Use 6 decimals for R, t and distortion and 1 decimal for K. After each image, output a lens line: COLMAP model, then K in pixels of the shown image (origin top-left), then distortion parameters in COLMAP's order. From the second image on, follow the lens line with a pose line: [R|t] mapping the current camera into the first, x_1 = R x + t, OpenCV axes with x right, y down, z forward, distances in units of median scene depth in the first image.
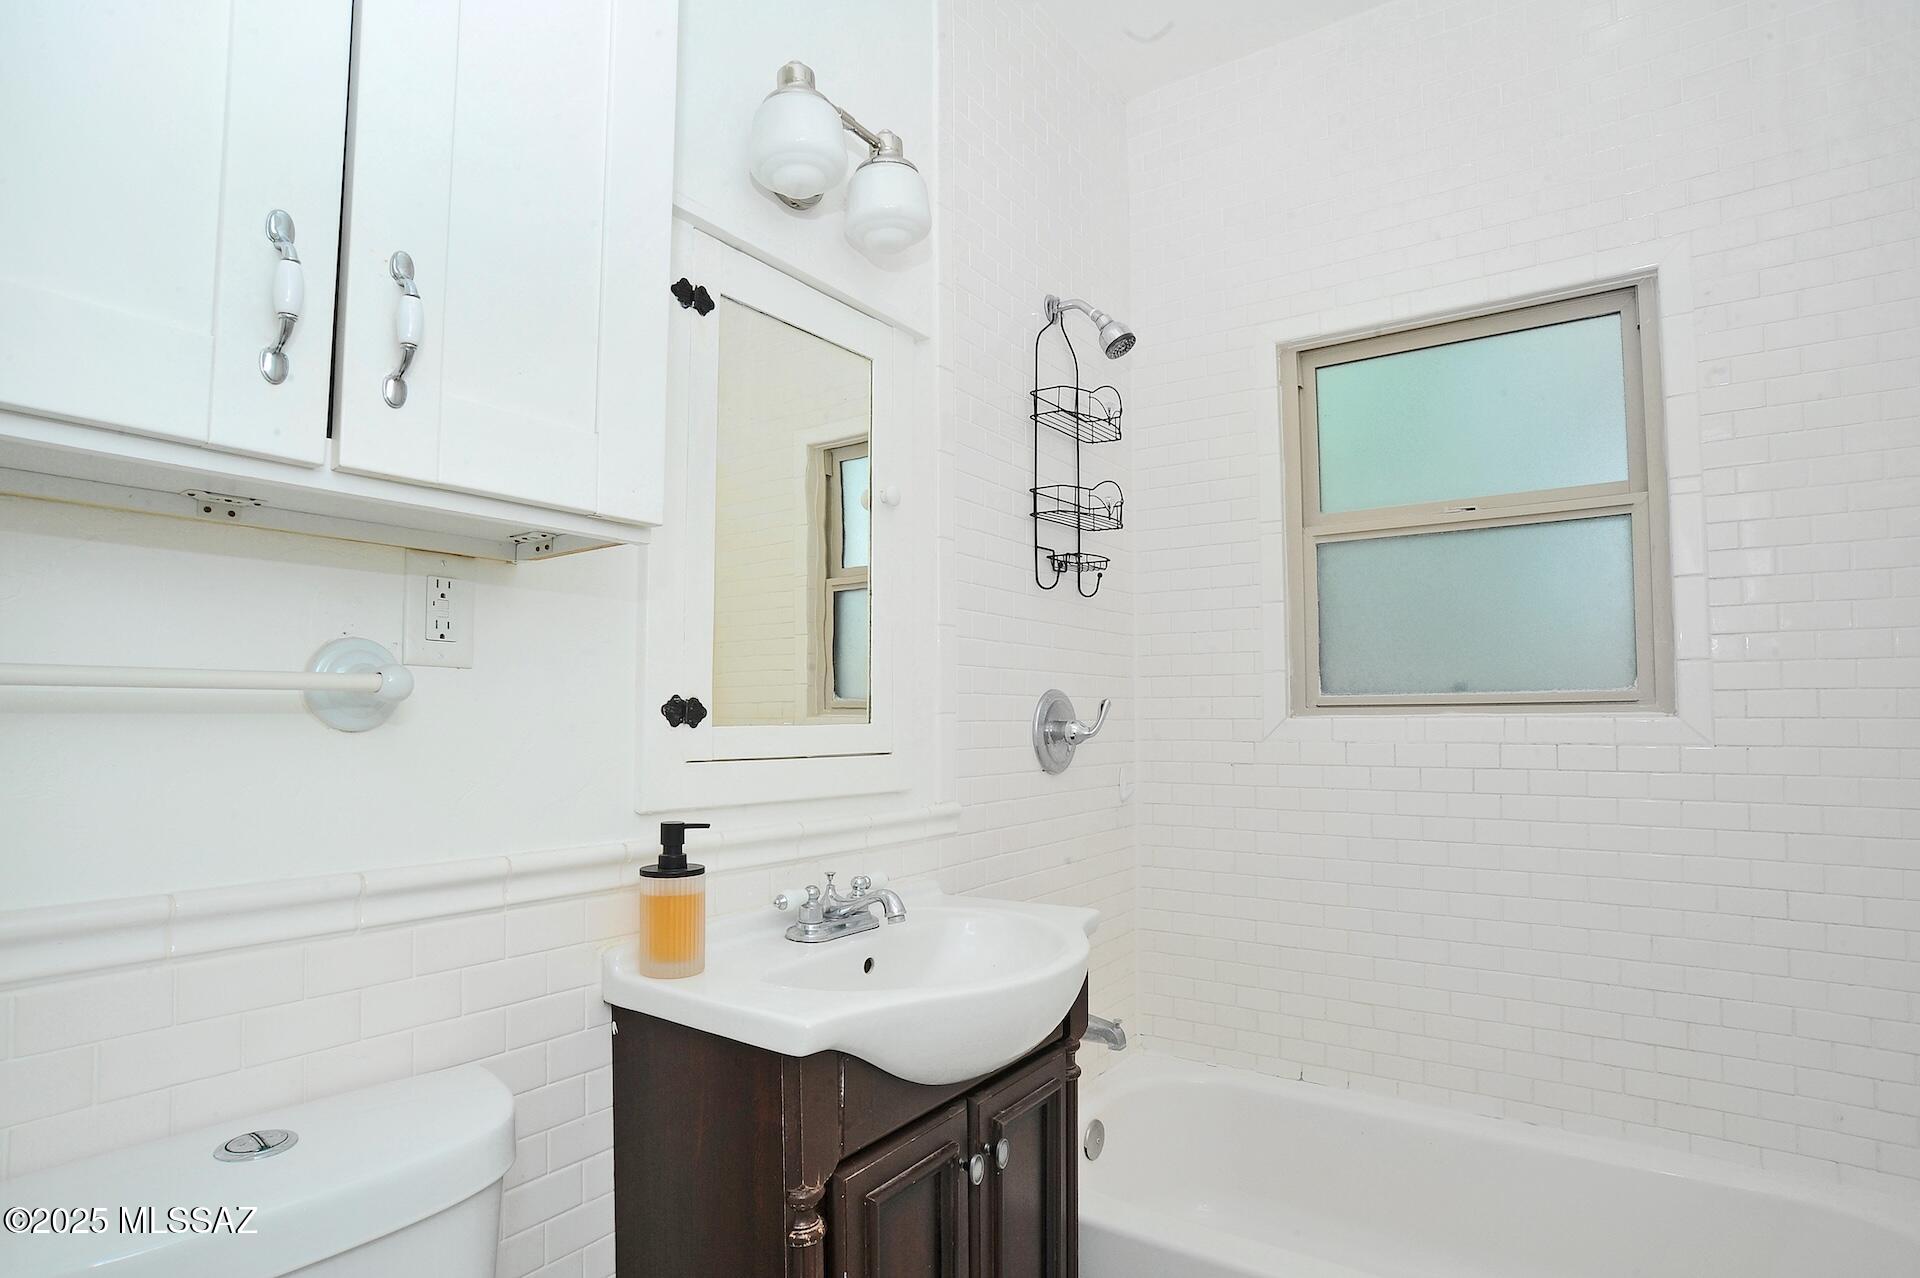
lens RADIAL K [[981.4, 0, 956.4], [0, 981.4, 674.3], [0, 0, 1]] dist [-0.064408, 0.001048]
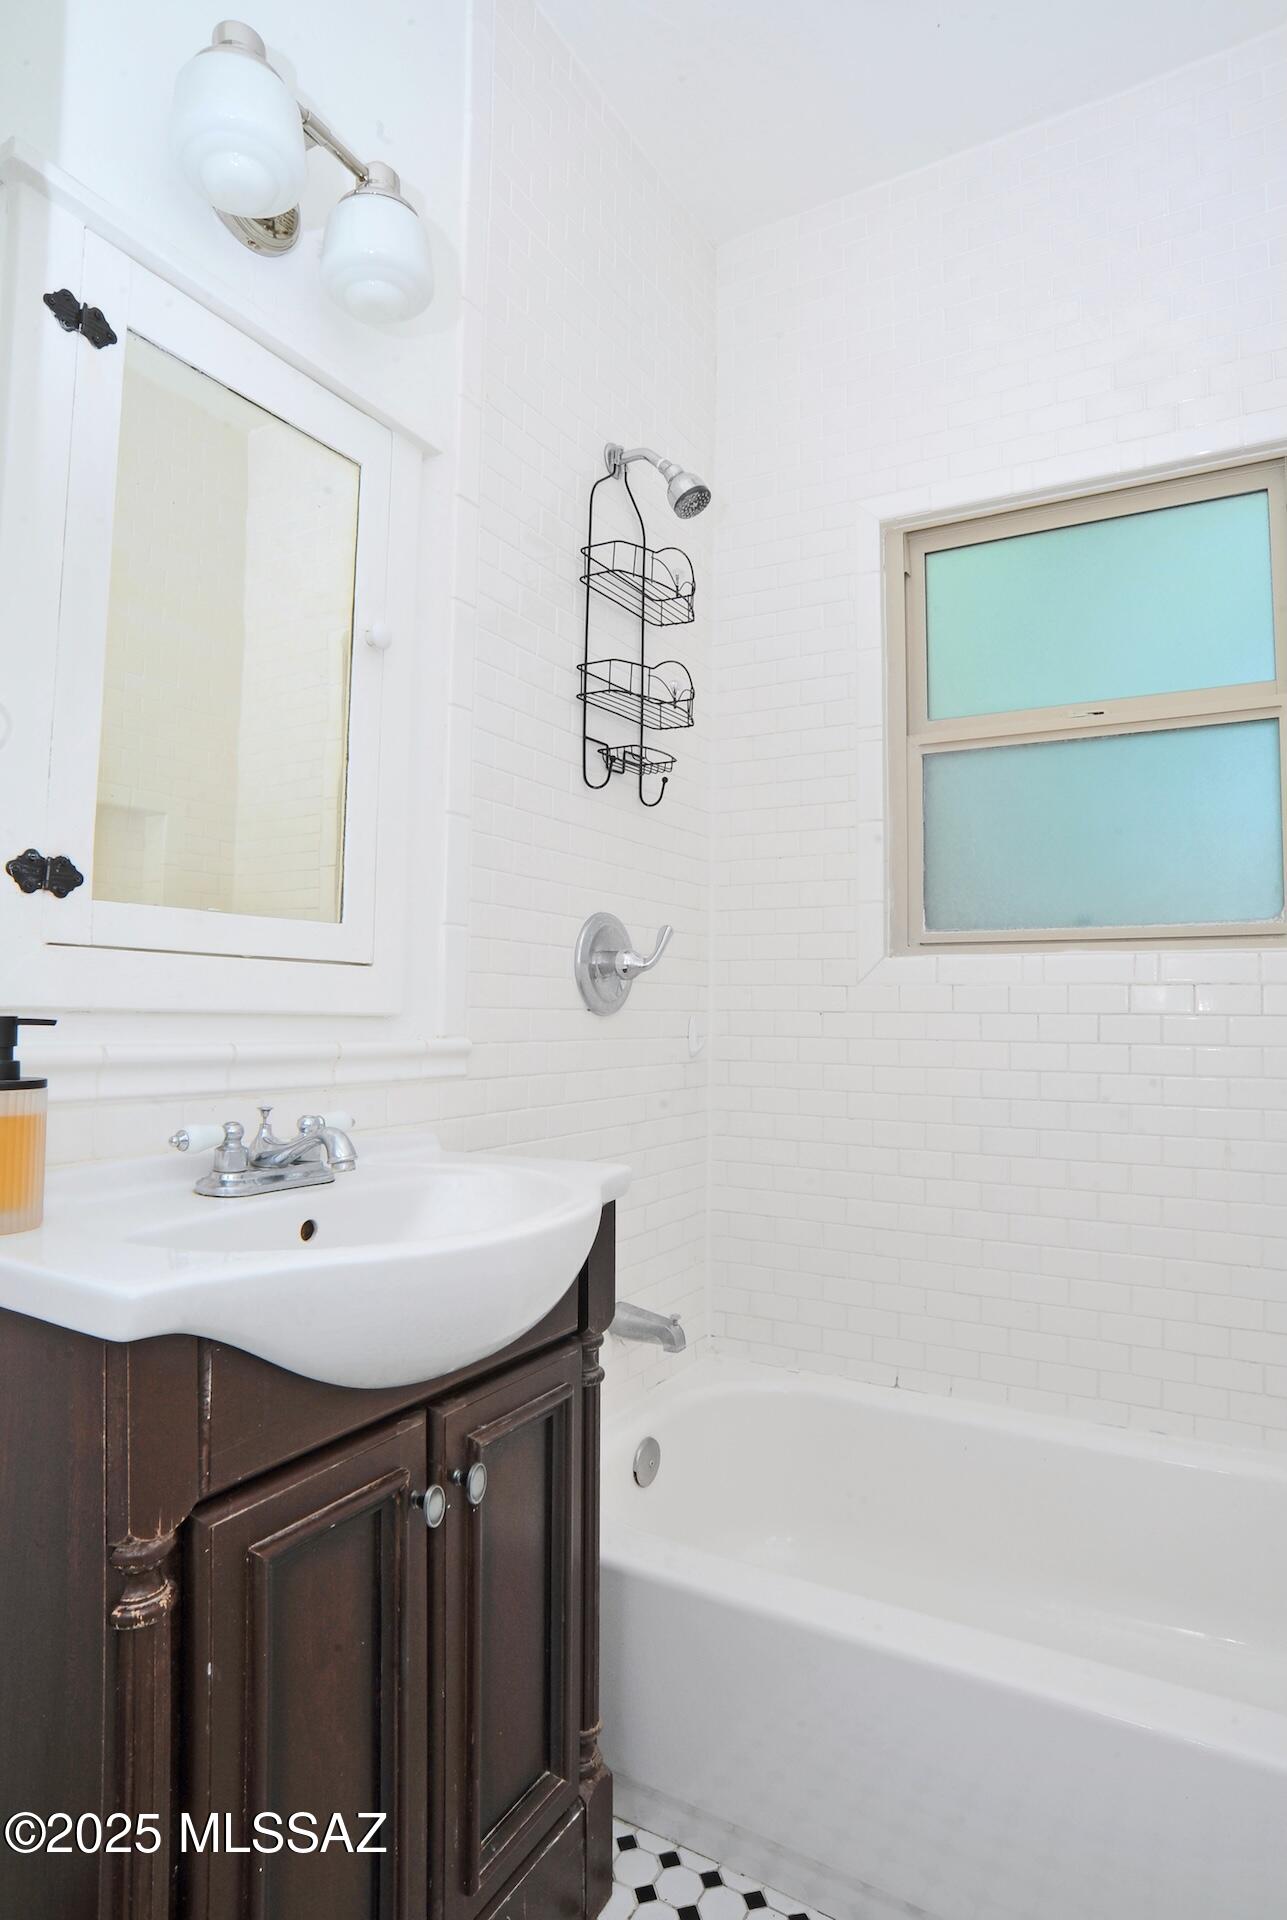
lens RADIAL K [[1044.1, 0, 643.5], [0, 1044.1, 960.0], [0, 0, 1]] dist [-0.089207, 0.050494]
pose [[0.996802, 0.017353, 0.078006, 0.089839], [-0.016915, 0.999837, -0.006273, 0.083592], [-0.078102, 0.004934, 0.996933, 0.176565]]
